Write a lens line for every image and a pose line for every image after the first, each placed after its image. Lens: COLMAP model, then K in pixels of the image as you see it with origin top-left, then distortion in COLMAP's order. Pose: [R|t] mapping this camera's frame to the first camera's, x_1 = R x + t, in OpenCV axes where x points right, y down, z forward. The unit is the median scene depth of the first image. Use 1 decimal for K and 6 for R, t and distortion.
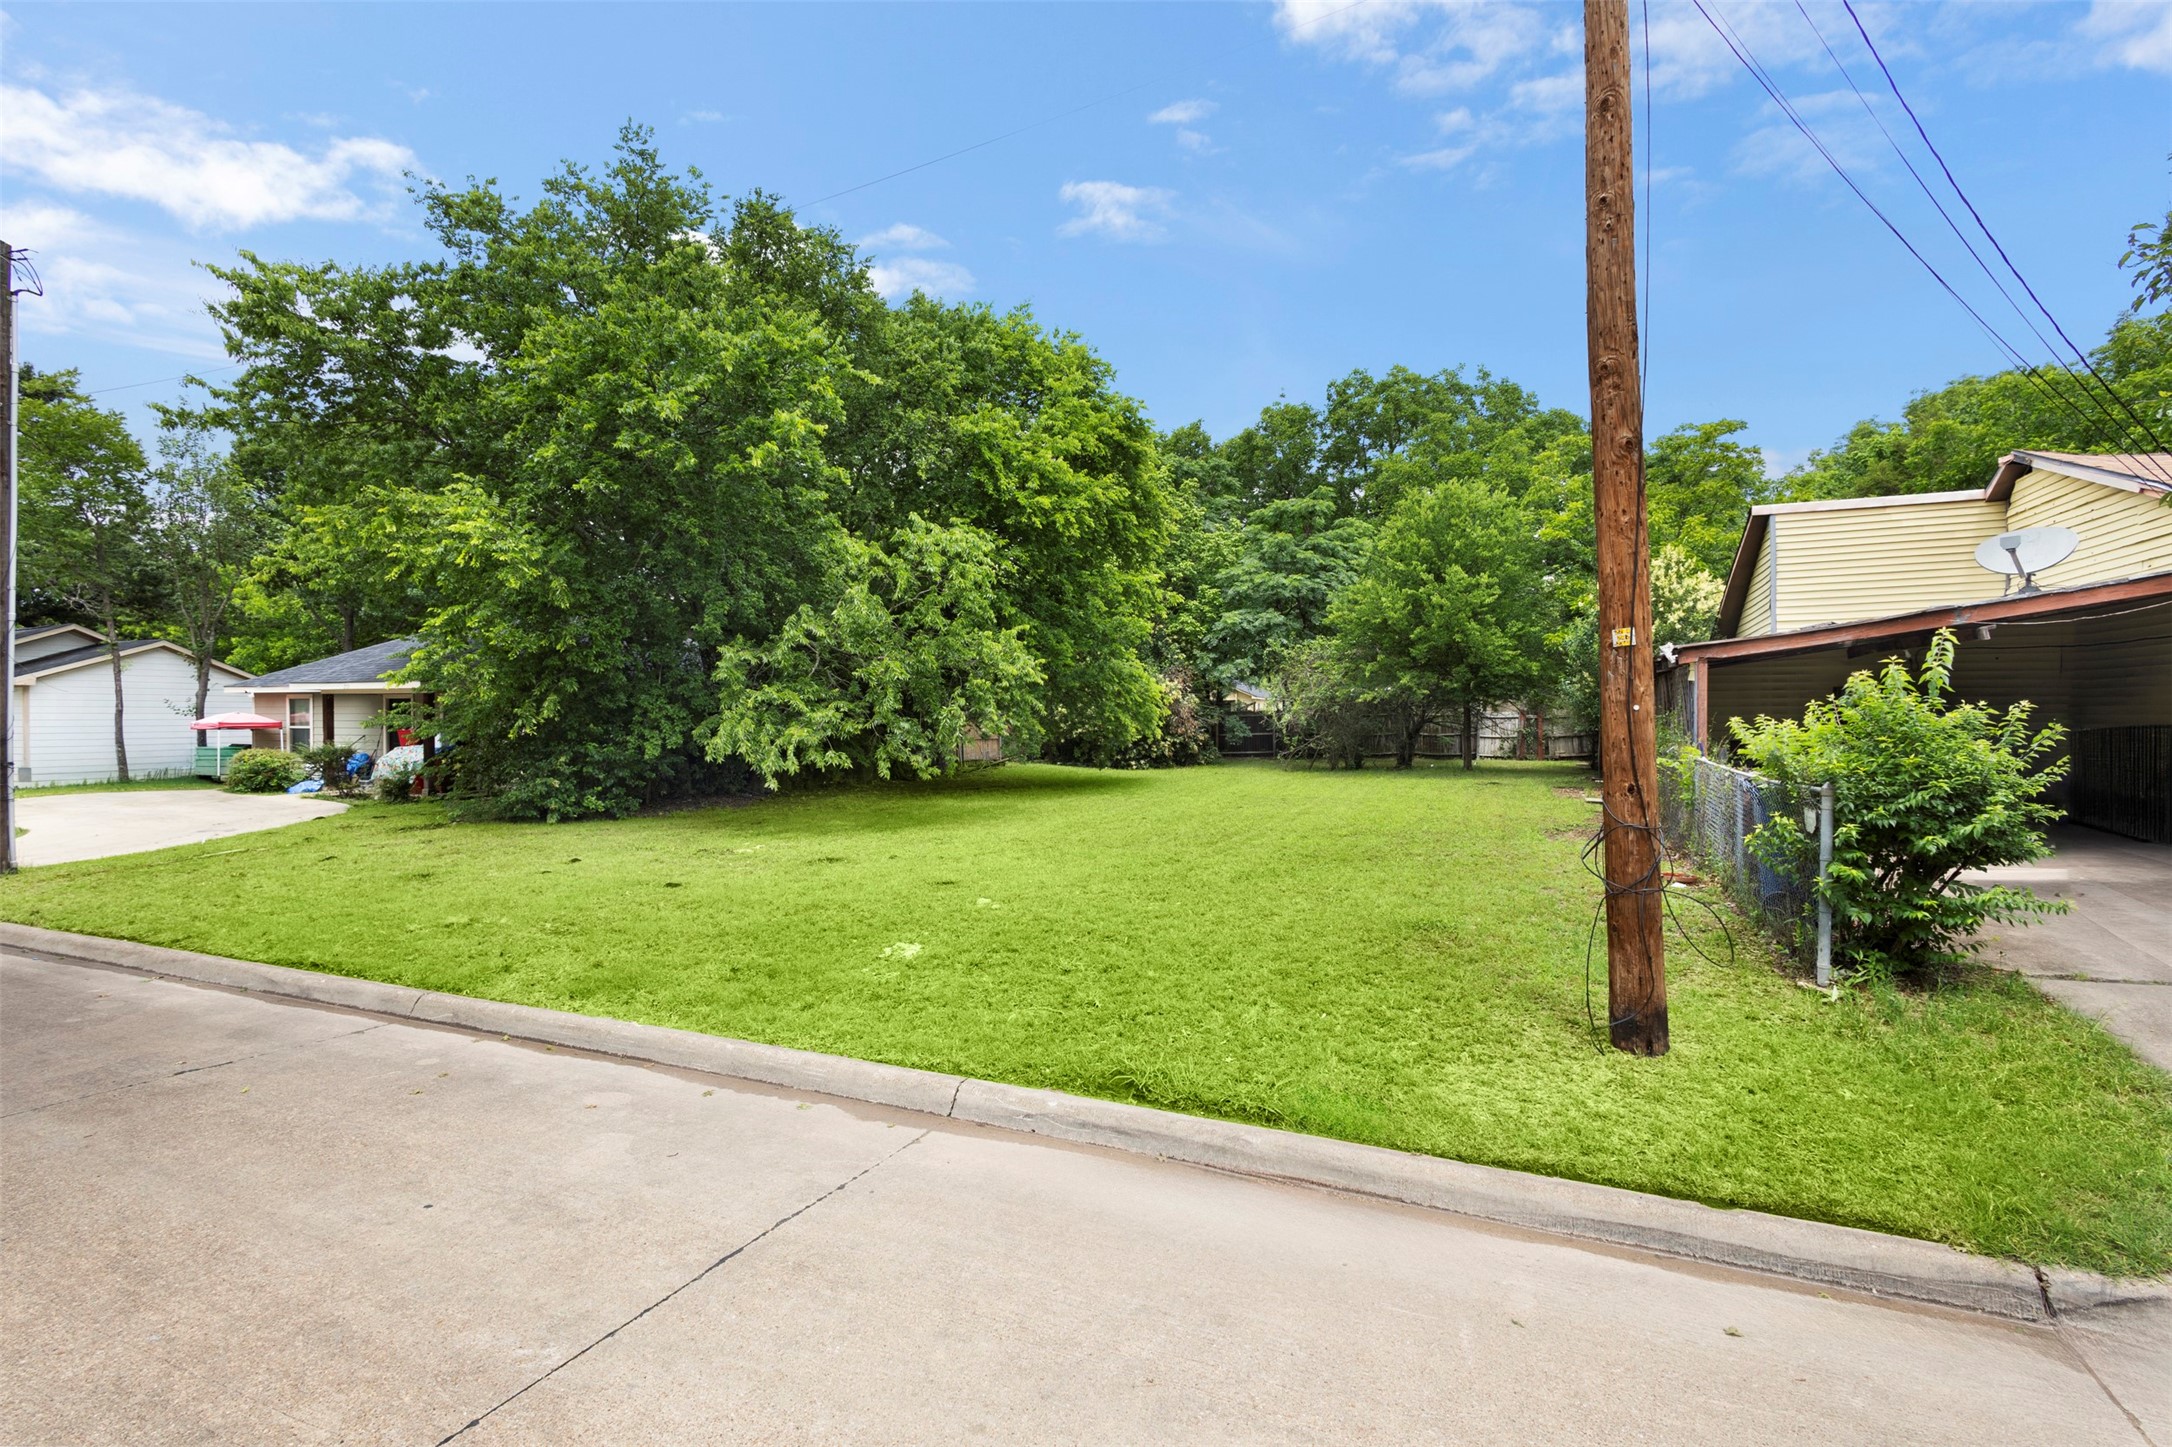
lens RADIAL K [[1007.3, 0, 1083.5], [0, 1007.3, 728.7], [0, 0, 1]] dist [0.011280, -0.000376]
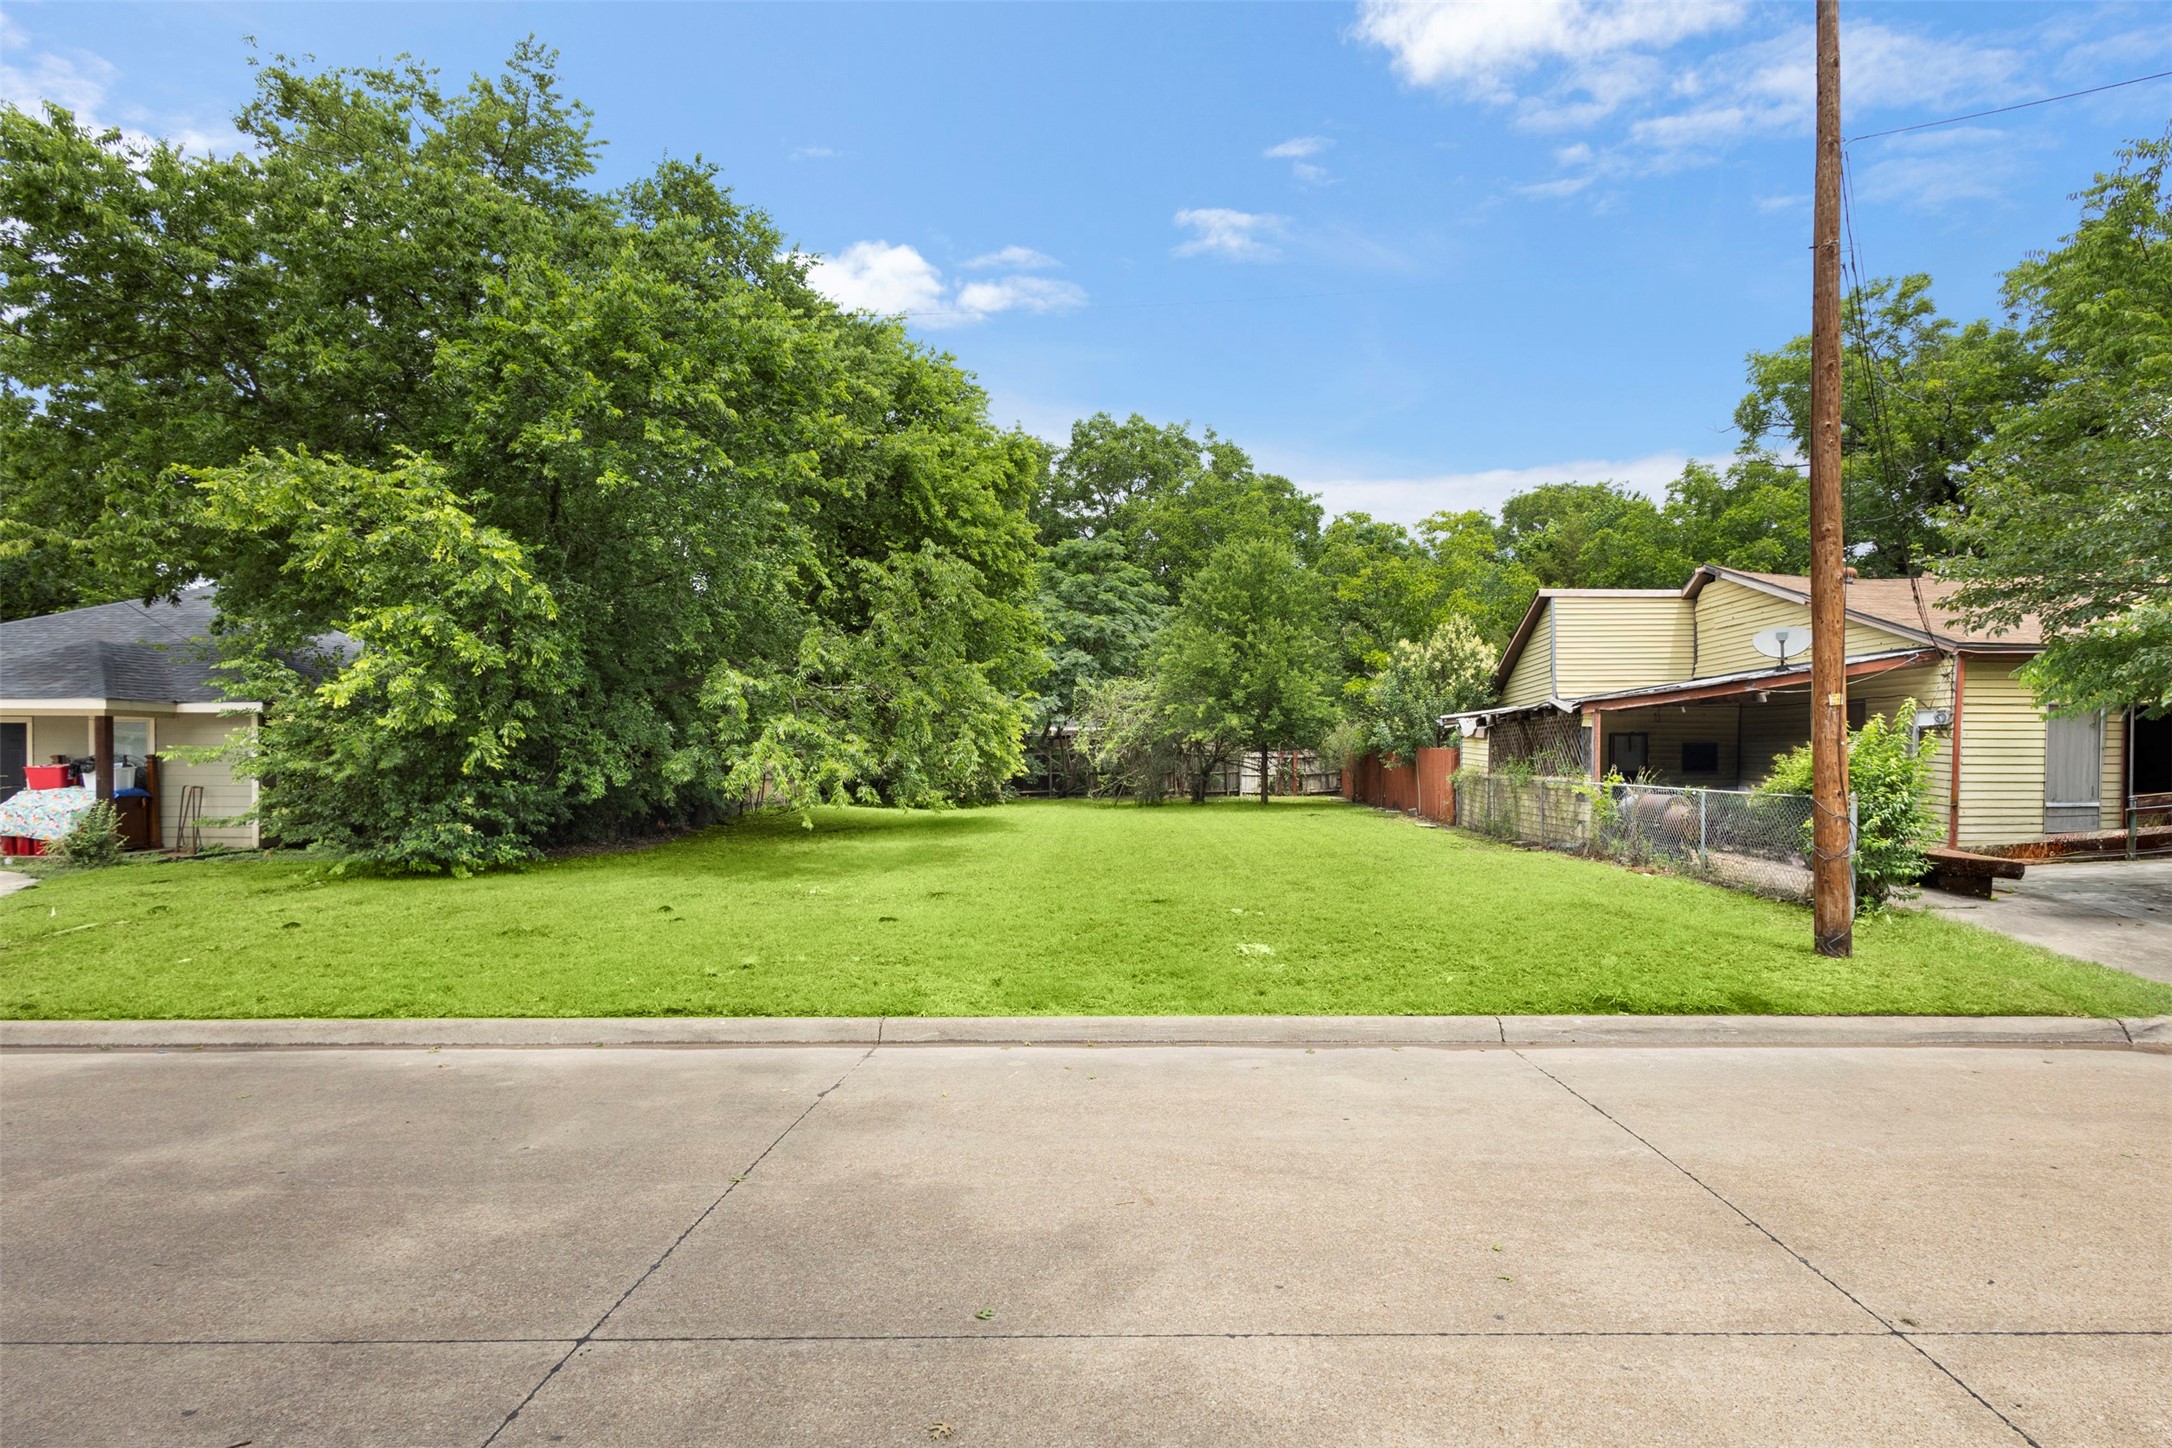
lens RADIAL K [[1092.3, 0, 1150.9], [0, 1092.3, 773.7], [0, 0, 1]] dist [0.010326, -0.000018]
pose [[0.909201, -0.002358, 0.416351, -0.248793], [0.001488, 0.999996, 0.002413, 0.004720], [-0.416355, -0.001574, 0.909201, -0.027768]]
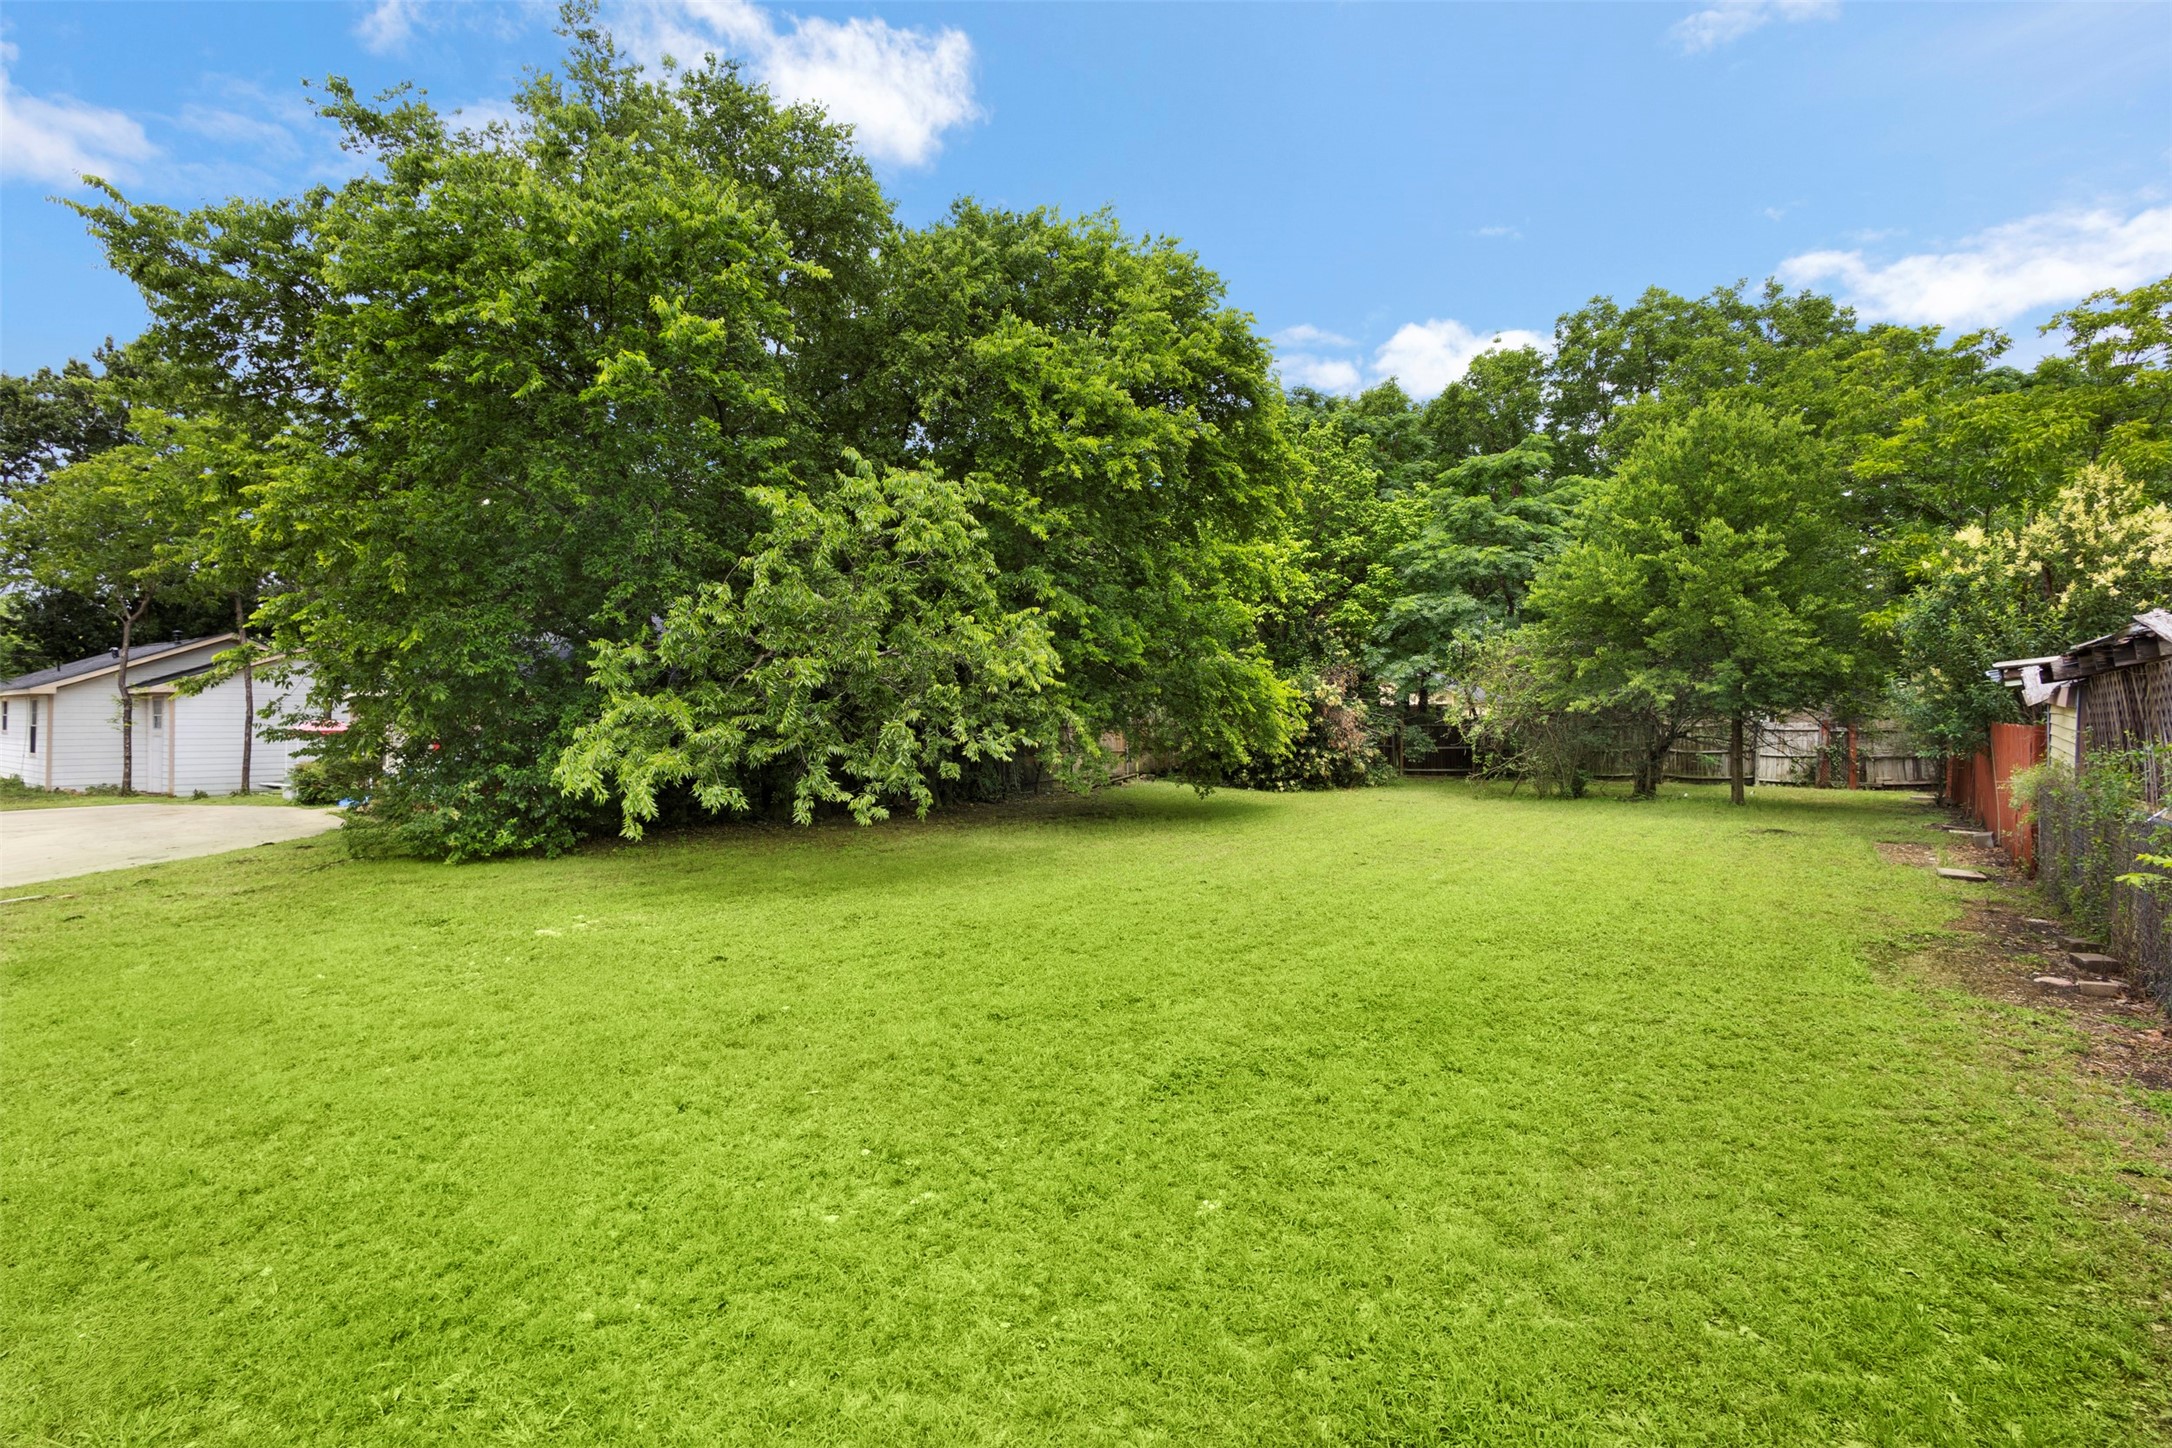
lens RADIAL K [[1007.3, 0, 1083.5], [0, 1007.3, 729.2], [0, 0, 1]] dist [0.011280, -0.000376]
pose [[0.975156, 0.006549, -0.221421, 0.092724], [-0.006785, 0.999977, -0.000304, -0.010977], [0.221413, 0.001799, 0.975178, 0.207352]]
